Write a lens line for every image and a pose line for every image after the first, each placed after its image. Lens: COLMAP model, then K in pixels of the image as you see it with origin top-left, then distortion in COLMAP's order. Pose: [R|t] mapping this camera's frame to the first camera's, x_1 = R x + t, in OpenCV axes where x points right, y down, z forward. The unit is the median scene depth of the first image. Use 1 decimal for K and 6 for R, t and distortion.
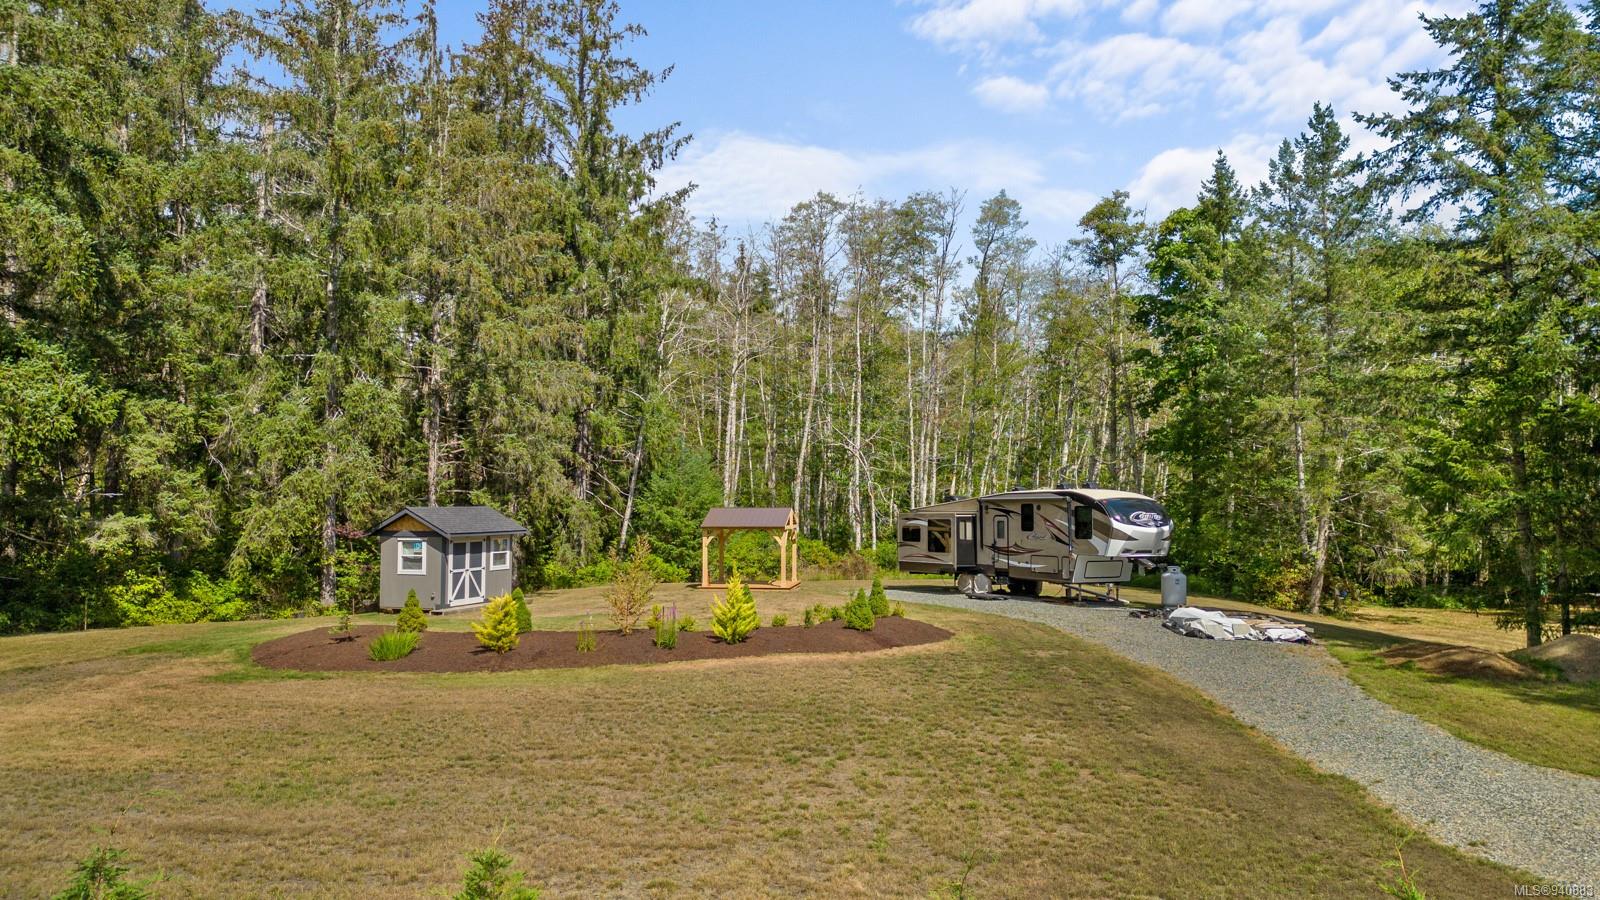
lens RADIAL K [[1118.2, 0, 800.0], [0, 1118.2, 450.0], [0, 0, 1]] dist [0.068213, -0.150075]
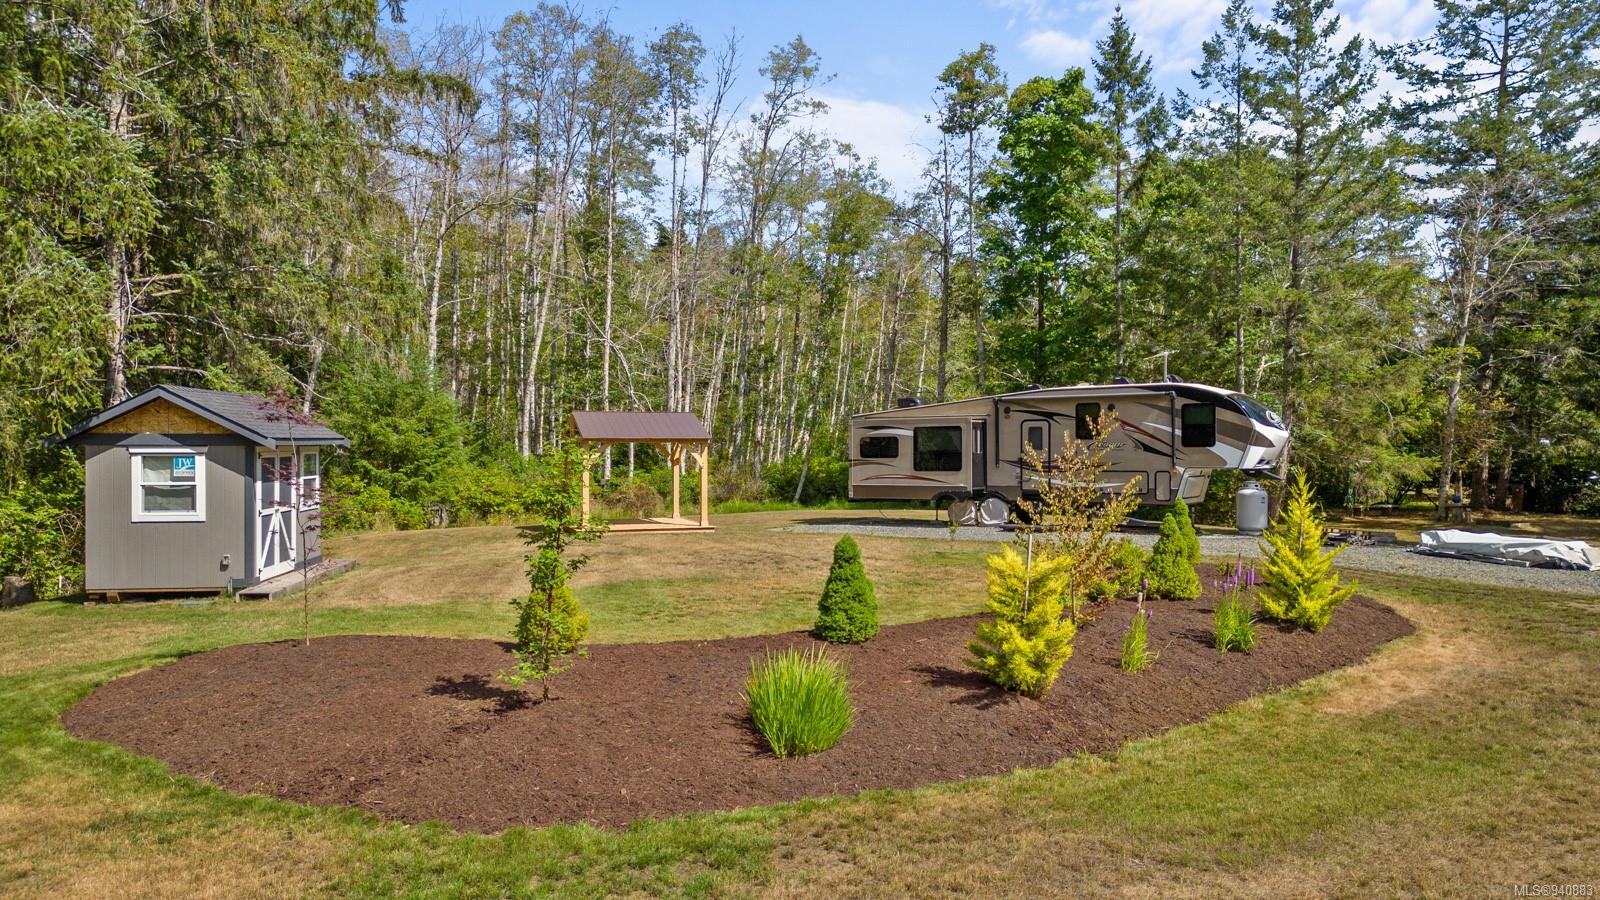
lens RADIAL K [[1118.5, 0, 800.0], [0, 1118.5, 450.0], [0, 0, 1]] dist [0.082695, -0.087429]
pose [[0.892922, -0.002519, 0.450204, -0.312541], [-0.022381, 0.998500, 0.049976, 0.046401], [-0.449655, -0.054701, 0.891526, 0.415682]]
